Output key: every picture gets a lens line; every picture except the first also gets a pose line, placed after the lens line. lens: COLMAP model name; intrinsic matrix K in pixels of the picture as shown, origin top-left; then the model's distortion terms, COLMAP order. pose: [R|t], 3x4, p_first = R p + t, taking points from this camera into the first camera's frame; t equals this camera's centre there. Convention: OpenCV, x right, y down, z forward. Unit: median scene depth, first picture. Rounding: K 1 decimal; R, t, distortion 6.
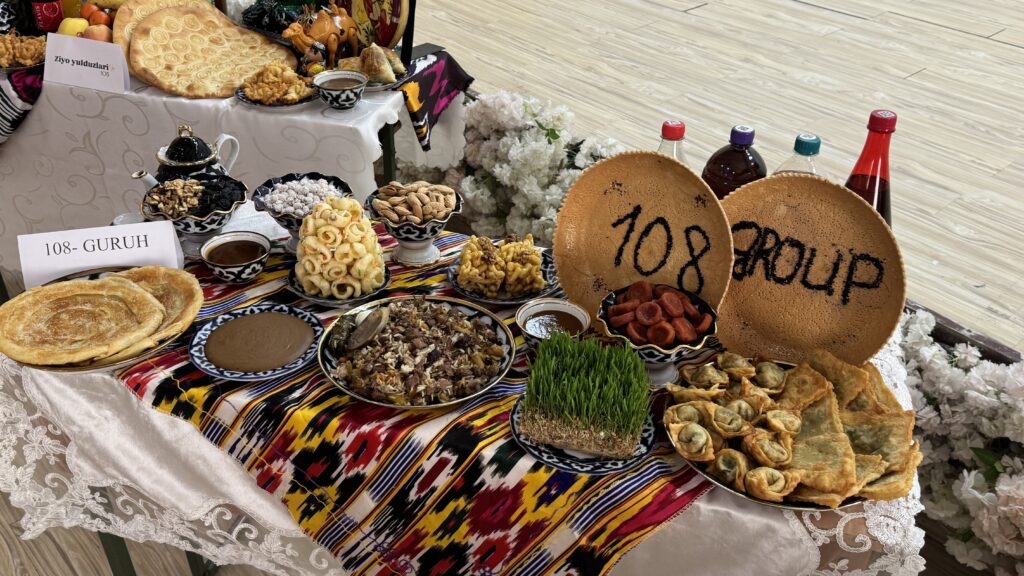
lens RADIAL K [[931.6, 0, 480.9], [0, 931.6, 288.2], [0, 0, 1]] dist [0.076244, -0.018830]
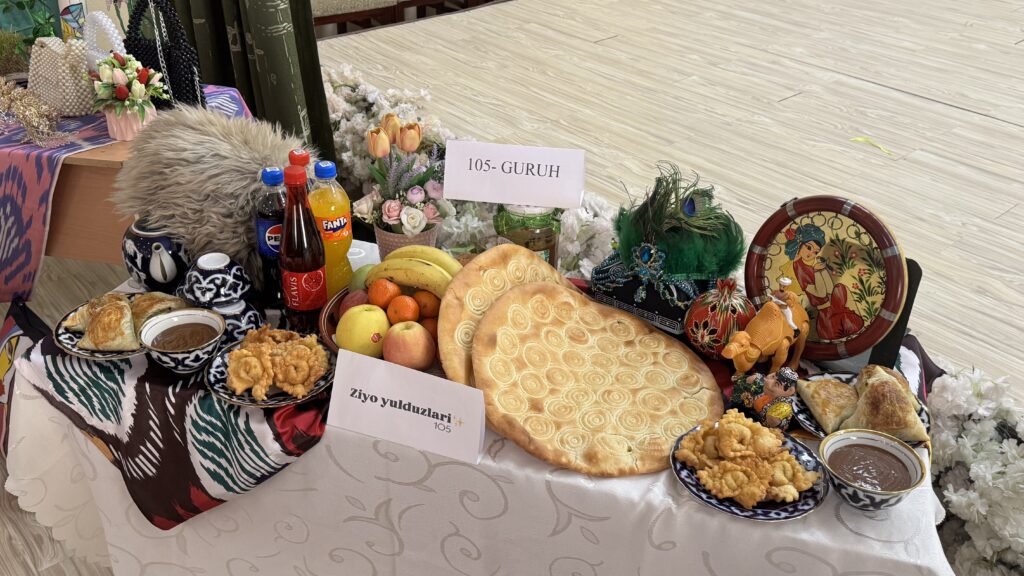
lens RADIAL K [[917.8, 0, 512.0], [0, 917.8, 288.0], [0, 0, 1]] dist [0.286108, -0.622292]
pose [[0.999817, 0.005725, 0.018276, -0.538441], [-0.004867, 0.998899, -0.046655, -0.425001], [-0.018523, 0.046558, 0.998744, 0.604409]]
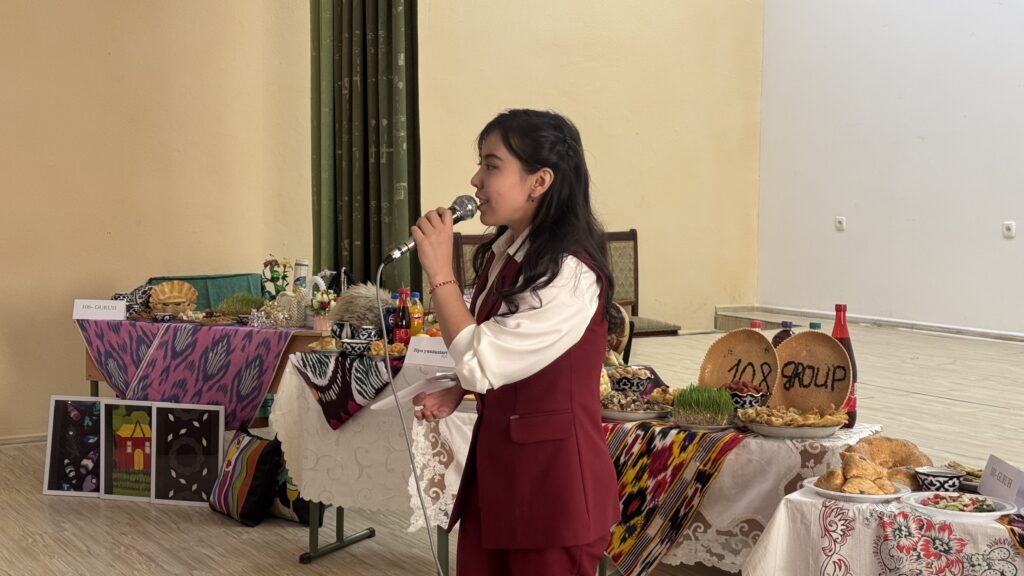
lens RADIAL K [[1536.5, 0, 512.0], [0, 1536.5, 288.0], [0, 0, 1]] dist [0.228004, -0.102411]
pose [[0.988835, 0.025523, -0.146814, 0.165027], [-0.096828, 0.858938, -0.502842, 1.500478], [0.113270, 0.511443, 0.851819, -1.981542]]
